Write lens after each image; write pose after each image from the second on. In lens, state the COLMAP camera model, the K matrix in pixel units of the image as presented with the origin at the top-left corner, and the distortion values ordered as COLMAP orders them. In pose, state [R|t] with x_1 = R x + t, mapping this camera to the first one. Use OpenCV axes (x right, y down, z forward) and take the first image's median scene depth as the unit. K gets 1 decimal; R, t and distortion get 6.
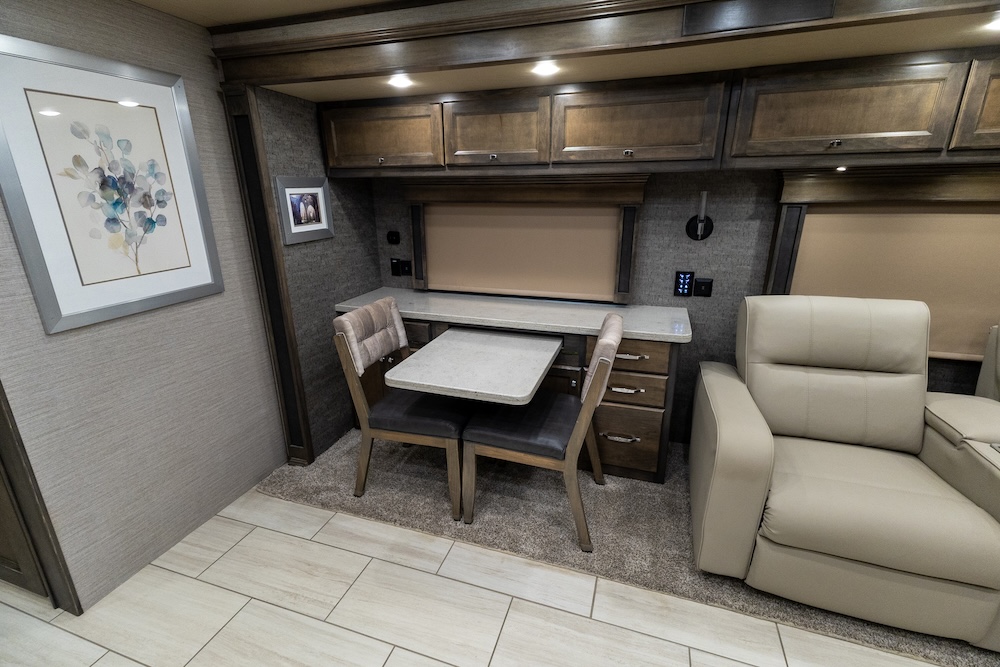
lens RADIAL K [[462.4, 0, 497.2], [0, 462.4, 331.8], [0, 0, 1]] dist [0.022959, -0.000378]
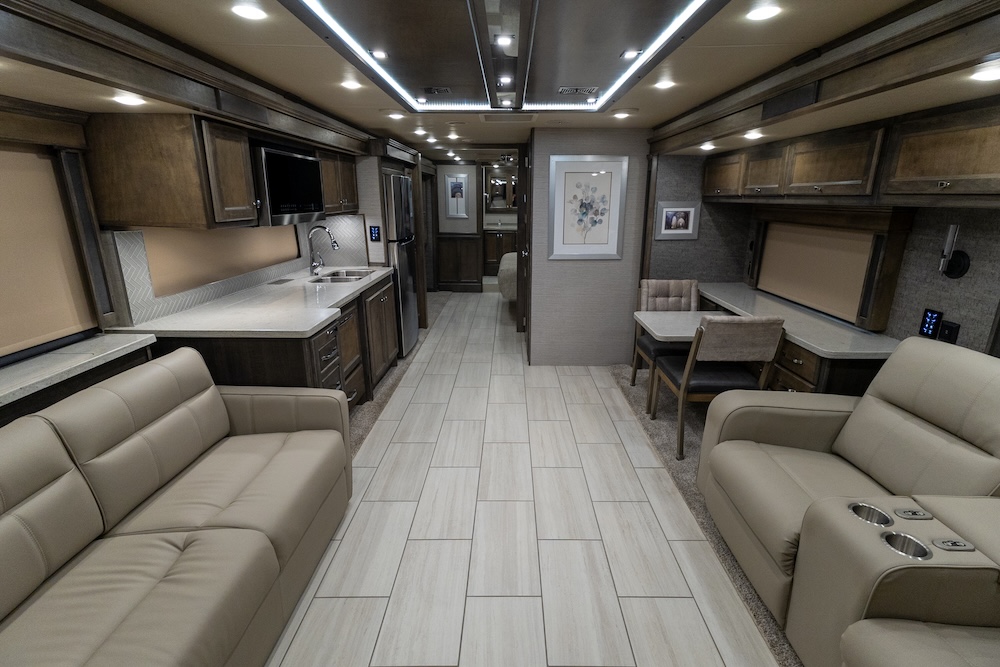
lens RADIAL K [[442.7, 0, 493.9], [0, 442.7, 330.7], [0, 0, 1]] dist [0.013291, -0.000562]
pose [[0.304174, 0.284325, -0.909196, 1.140278], [-0.290396, 0.936668, 0.195763, -0.015525], [0.907275, 0.204481, 0.367477, -0.126306]]
